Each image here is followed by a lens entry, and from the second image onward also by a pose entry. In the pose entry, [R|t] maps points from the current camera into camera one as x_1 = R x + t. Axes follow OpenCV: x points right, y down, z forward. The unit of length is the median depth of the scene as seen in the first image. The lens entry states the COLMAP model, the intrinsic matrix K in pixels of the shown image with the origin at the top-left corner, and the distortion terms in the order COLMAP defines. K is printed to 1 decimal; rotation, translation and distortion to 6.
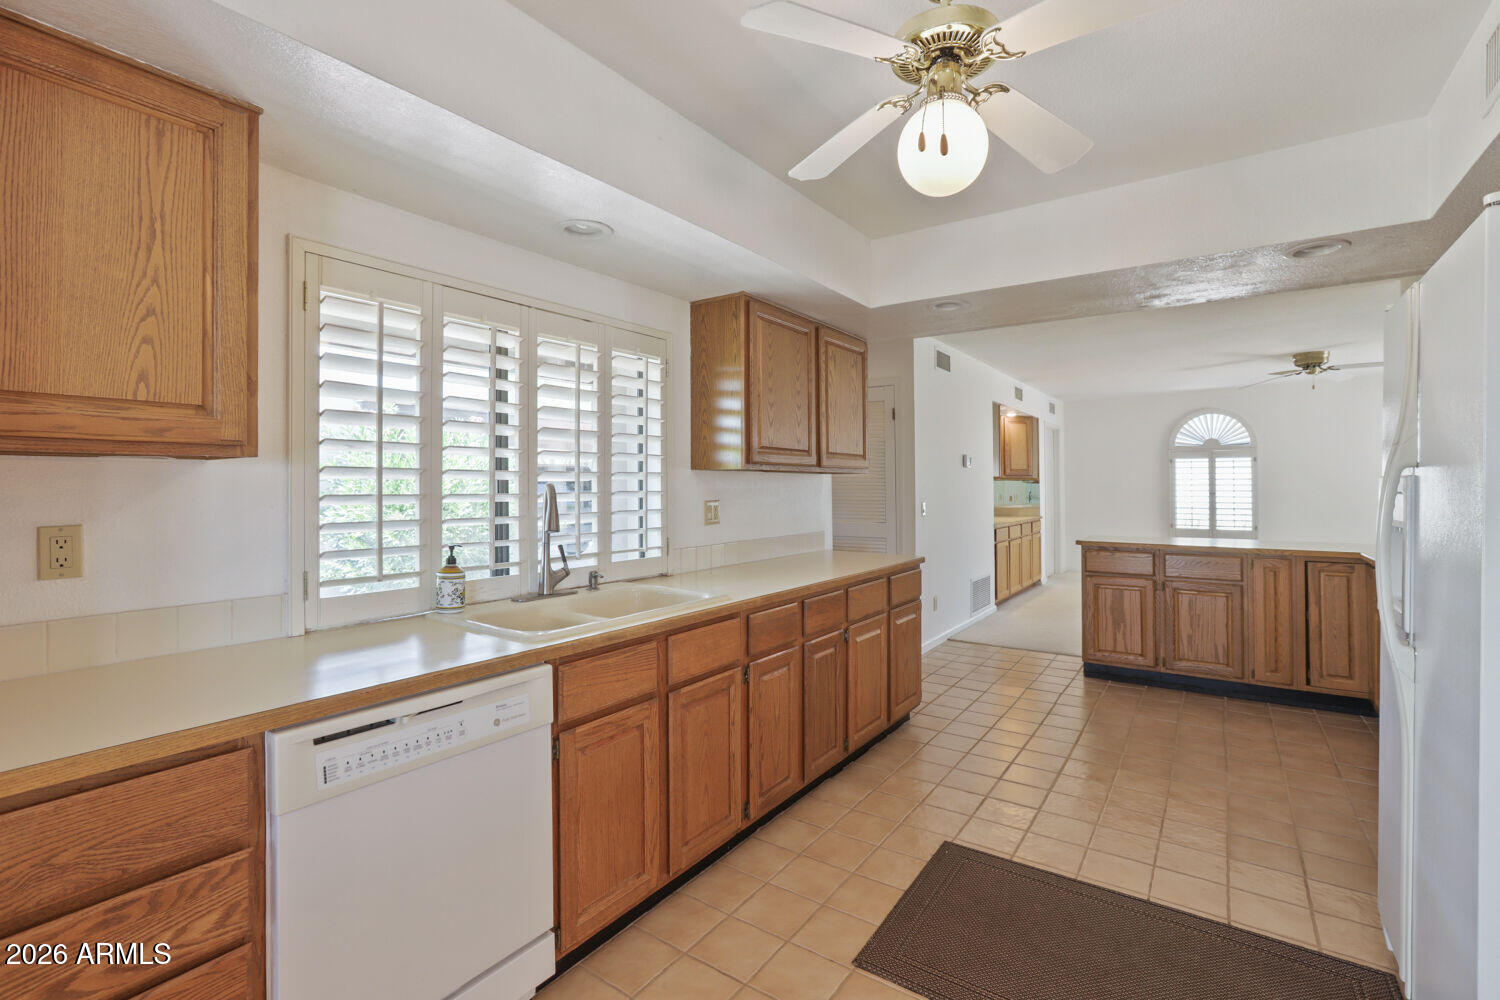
lens RADIAL K [[683.2, 0, 727.6], [0, 683.2, 470.8], [0, 0, 1]] dist [-0.020148, 0.006281]
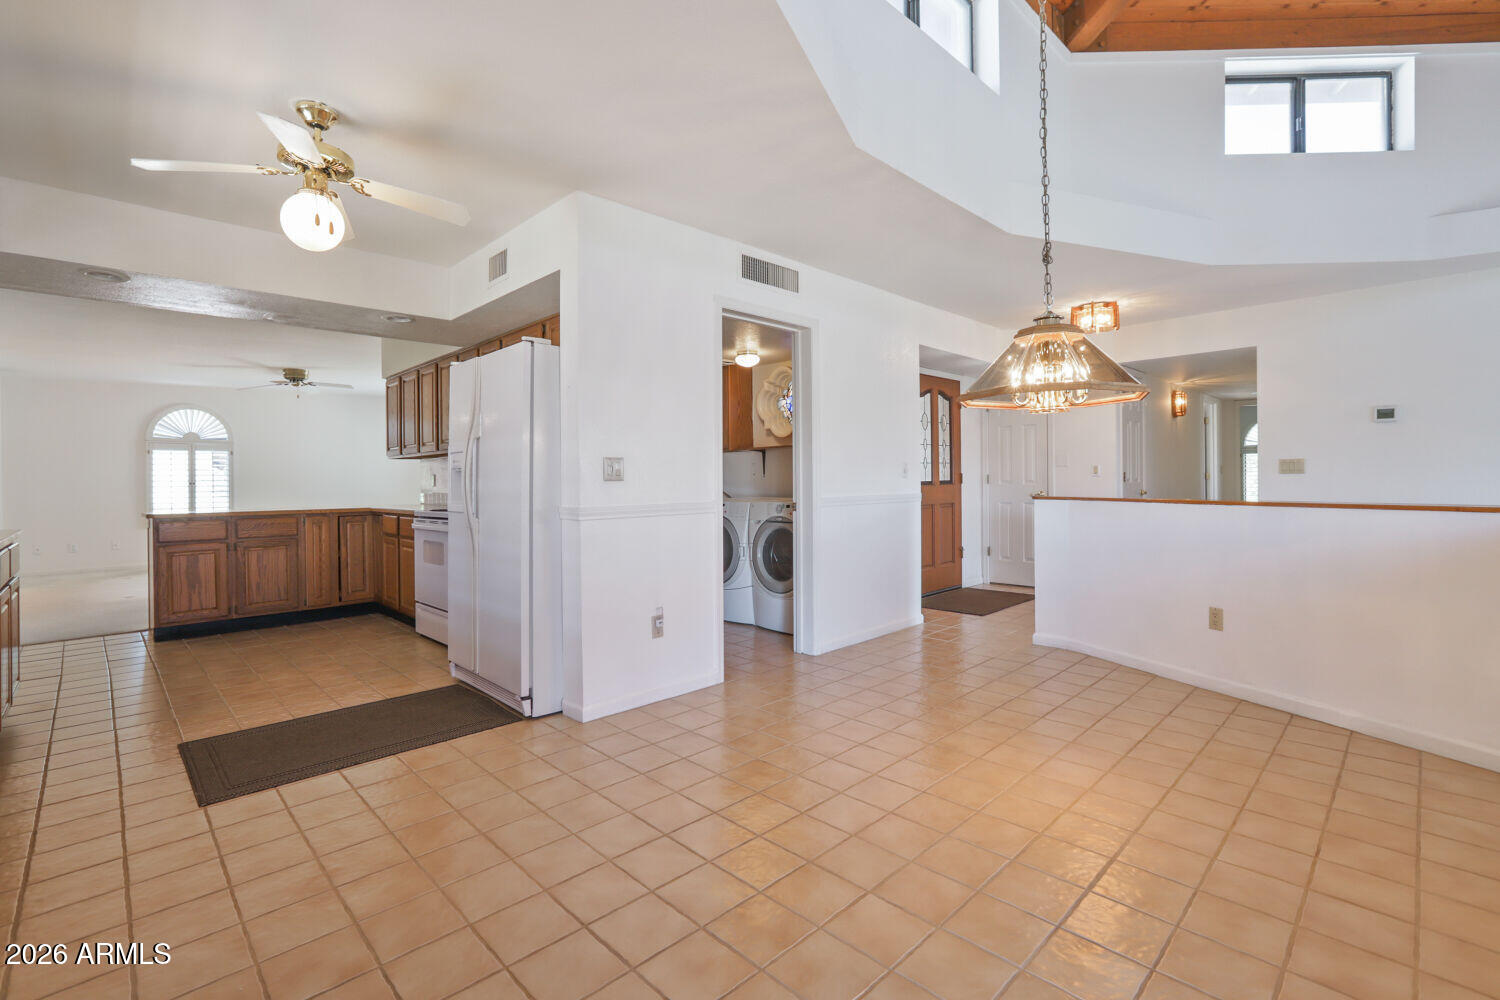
lens RADIAL K [[683.2, 0, 763.2], [0, 683.2, 485.2], [0, 0, 1]] dist [-0.020148, 0.006281]
pose [[0.154012, -0.001965, 0.988067, -0.393679], [-0.009454, 0.999949, 0.003463, 0.046618], [-0.988024, -0.009874, 0.153985, -0.111389]]
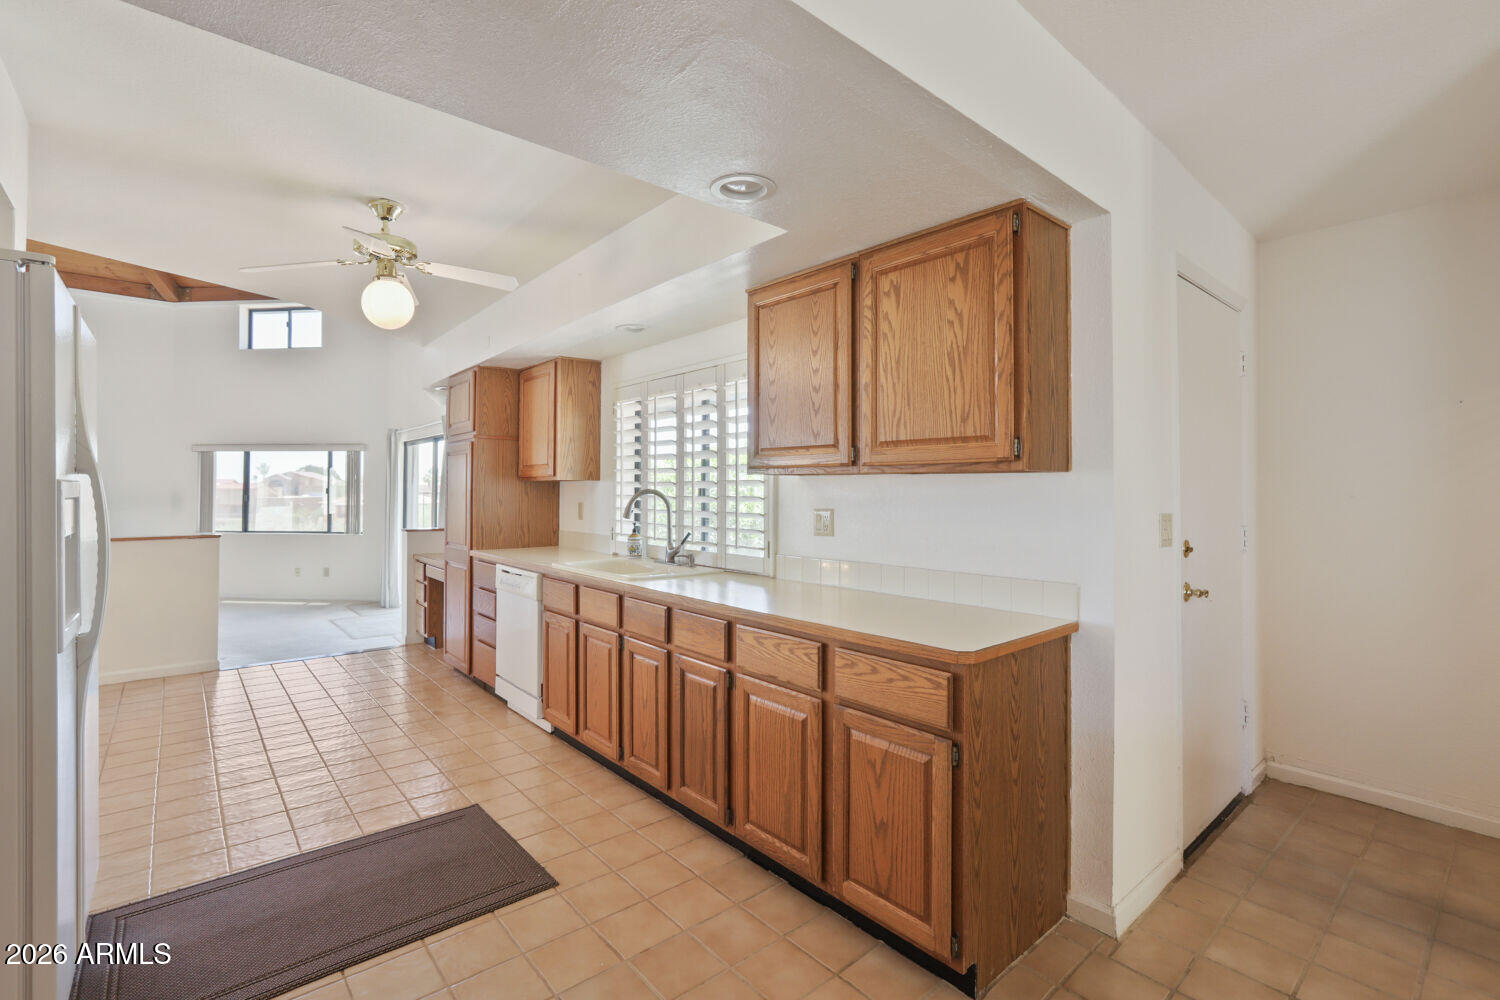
lens RADIAL K [[683.2, 0, 742.4], [0, 683.2, 478.4], [0, 0, 1]] dist [-0.020148, 0.006281]
pose [[-0.233557, -0.016370, -0.972205, 0.632455], [0.017477, 0.999626, -0.021030, 0.014880], [0.972186, -0.021903, -0.233184, 0.802310]]
